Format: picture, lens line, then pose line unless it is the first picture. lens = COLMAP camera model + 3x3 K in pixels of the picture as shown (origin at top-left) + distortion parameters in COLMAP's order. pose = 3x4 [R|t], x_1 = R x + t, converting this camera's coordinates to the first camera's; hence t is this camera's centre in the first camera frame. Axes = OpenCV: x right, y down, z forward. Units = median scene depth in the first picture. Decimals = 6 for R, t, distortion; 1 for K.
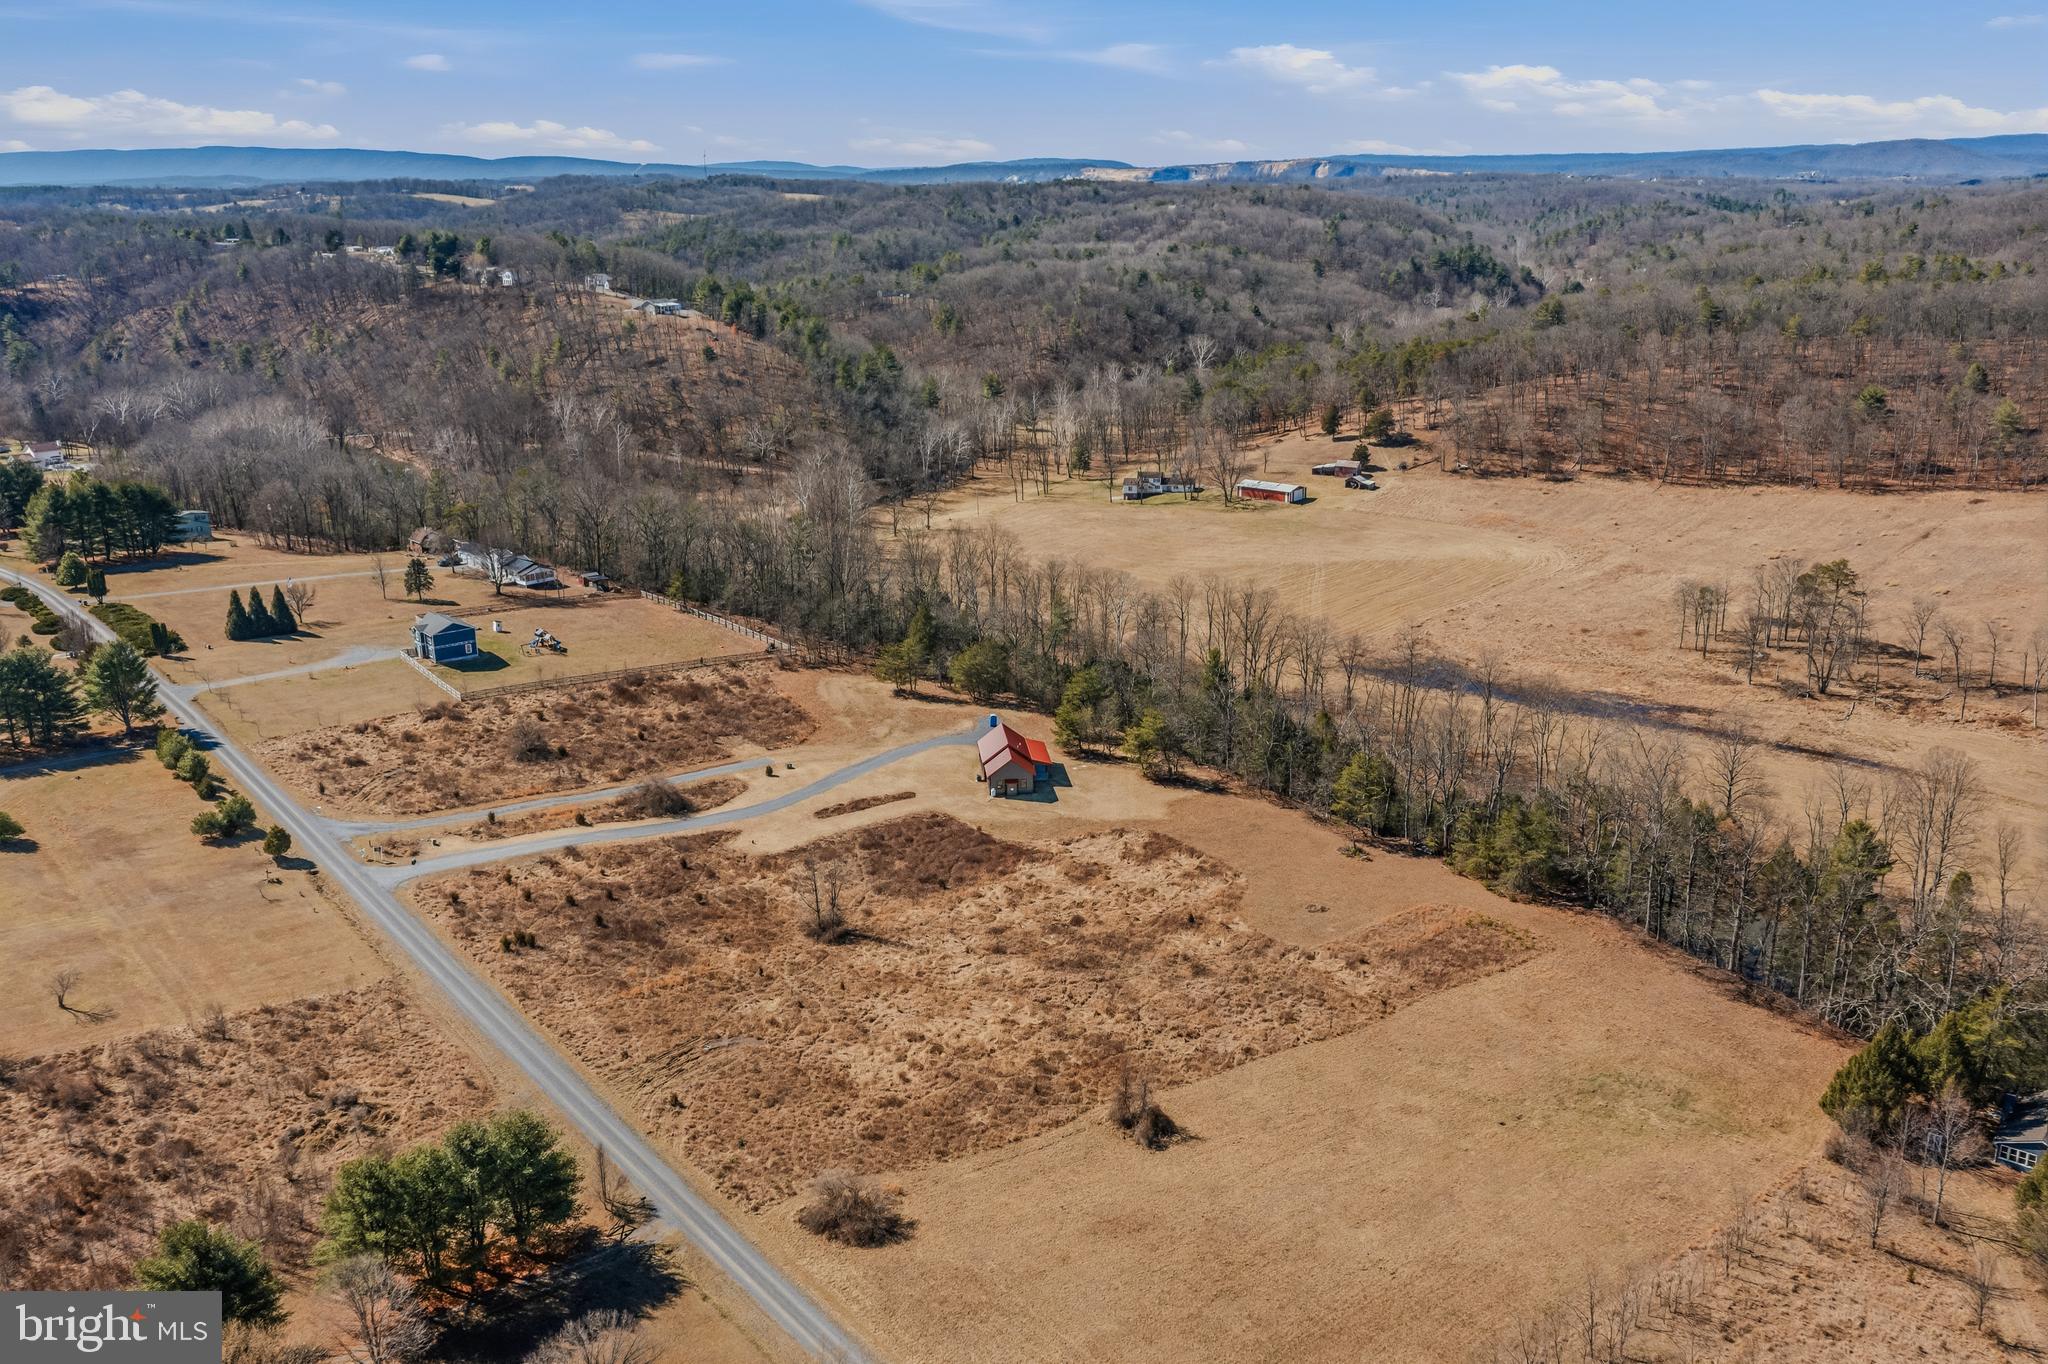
lens RADIAL K [[1678.0, 0, 1029.9], [0, 1678.0, 687.6], [0, 0, 1]] dist [0.037925, -0.061512]
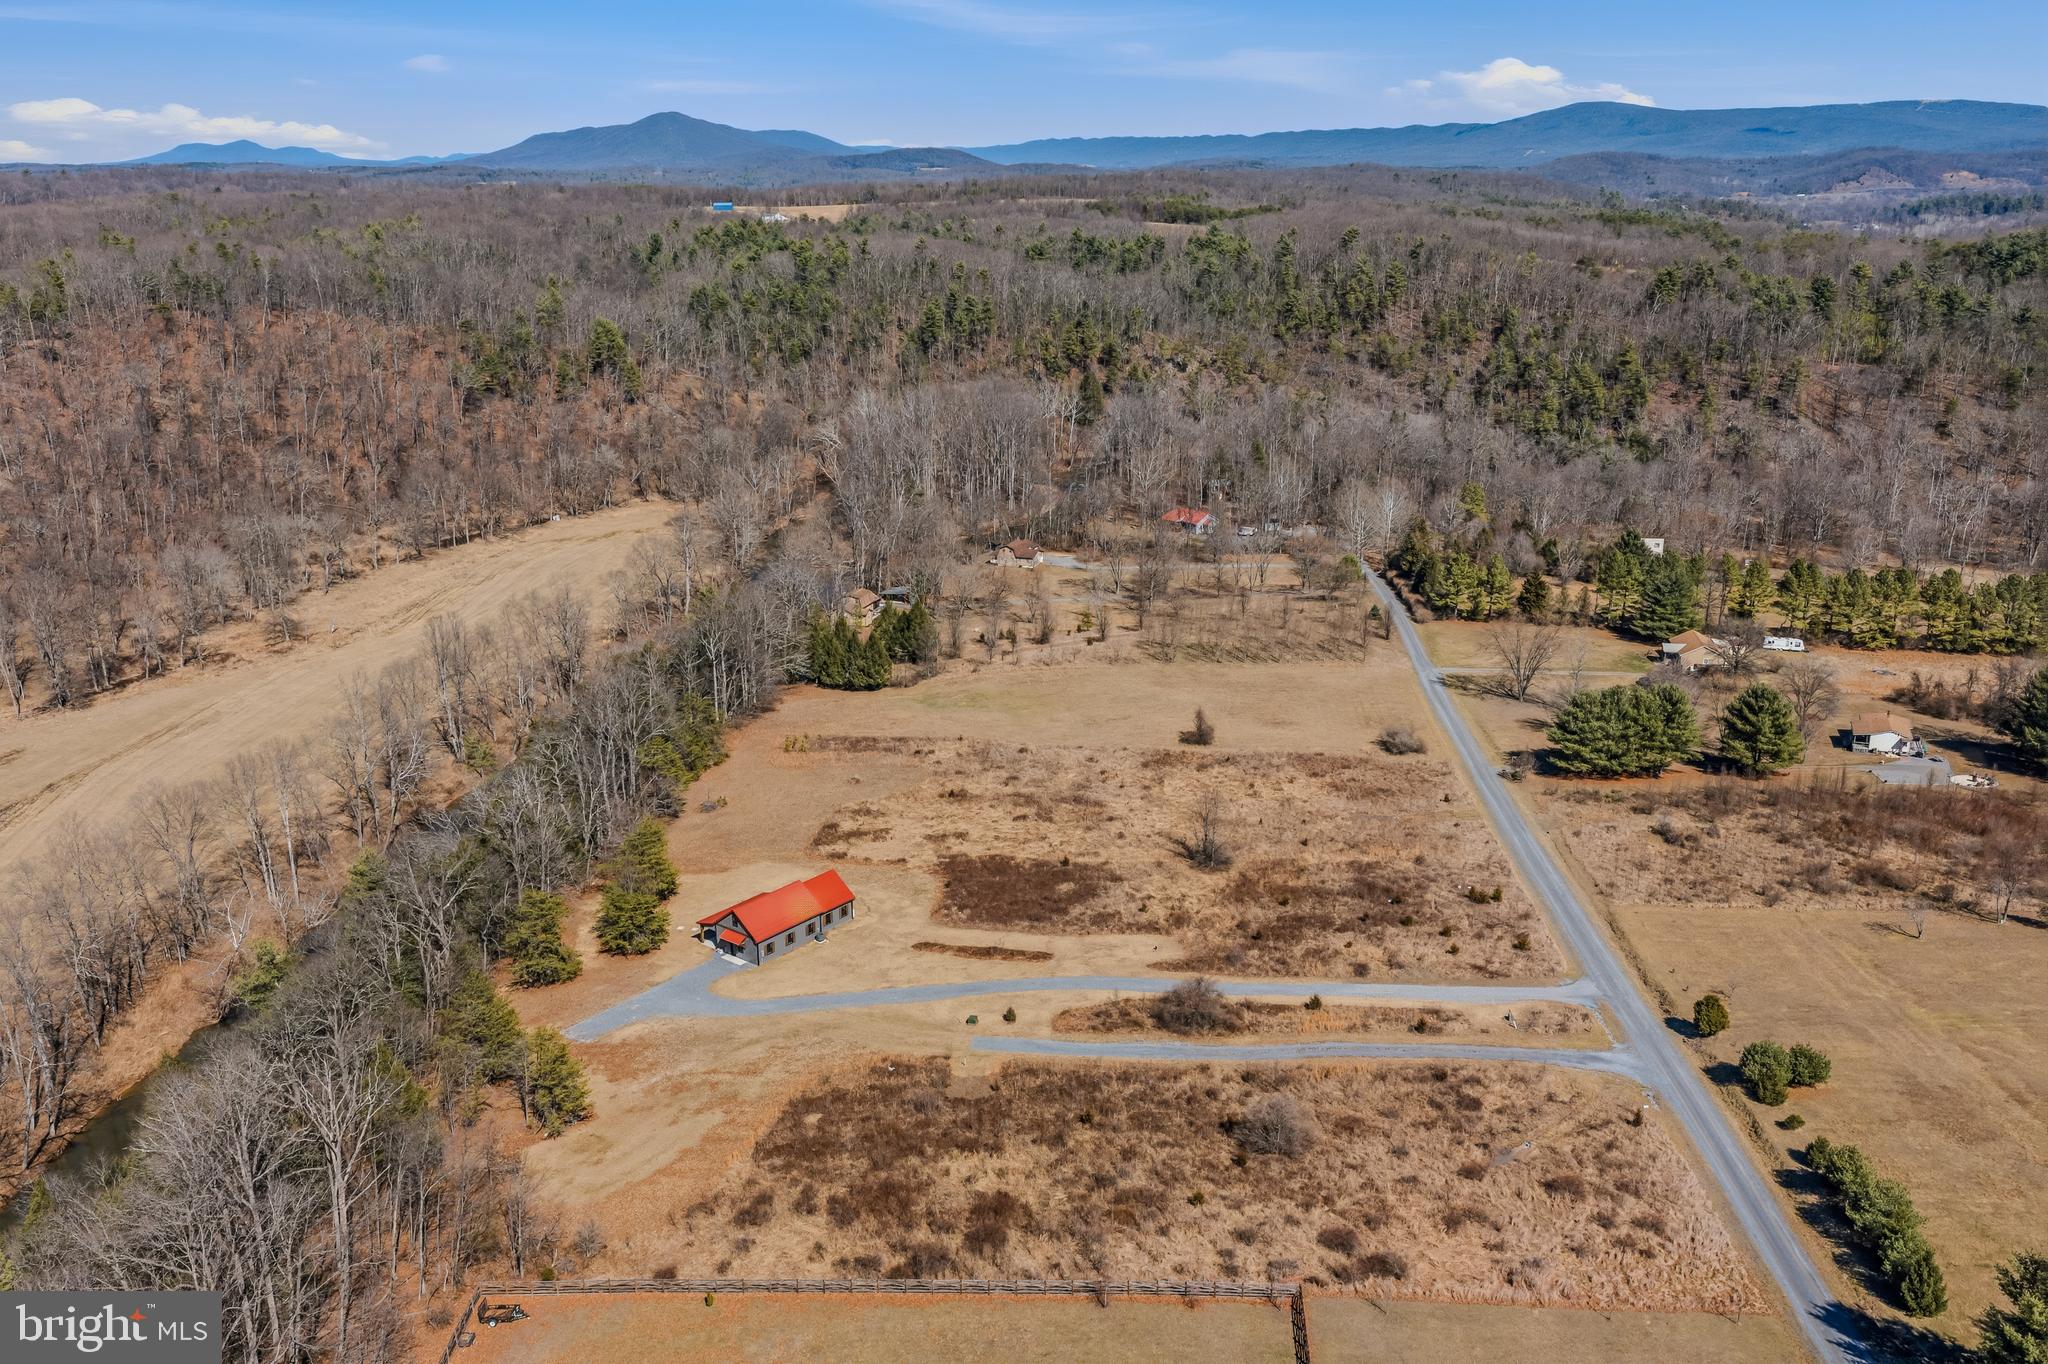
lens RADIAL K [[1678.0, 0, 1029.9], [0, 1678.0, 687.6], [0, 0, 1]] dist [0.037925, -0.061512]
pose [[-0.703606, -0.199676, 0.681959, -0.587914], [0.219080, 0.852001, 0.475498, -0.381369], [-0.675975, 0.483967, -0.555728, 1.273274]]
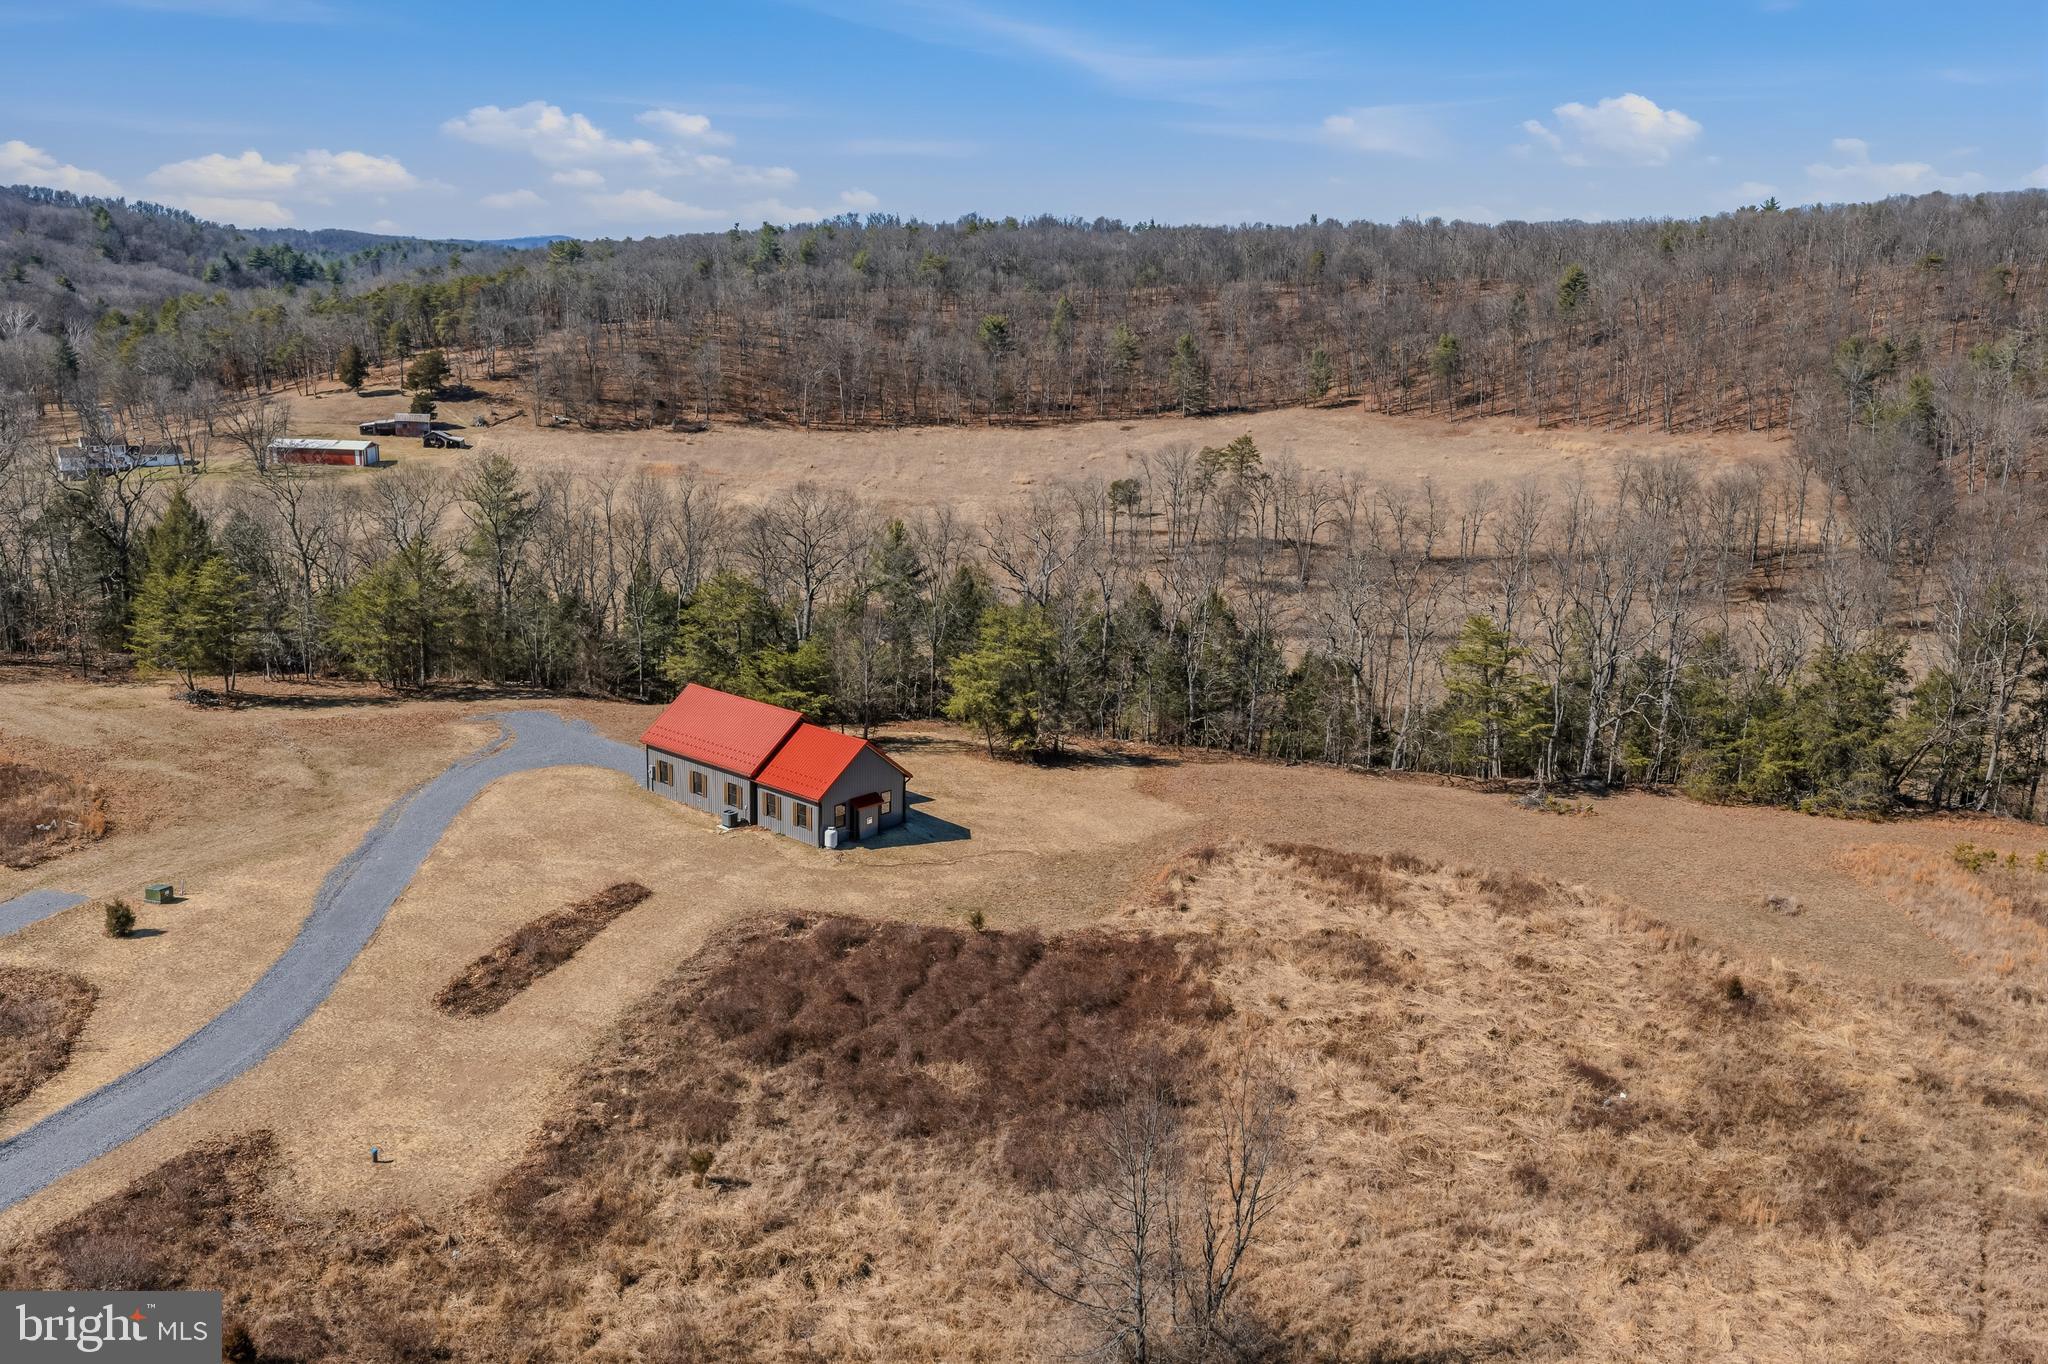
lens RADIAL K [[1673.0, 0, 1031.3], [0, 1673.0, 683.3], [0, 0, 1]] dist [0.088912, -0.212941]
pose [[0.737539, -0.121704, 0.664247, -0.221531], [0.158410, 0.987361, 0.005016, 0.031702], [-0.656462, 0.101524, 0.747496, 0.650233]]
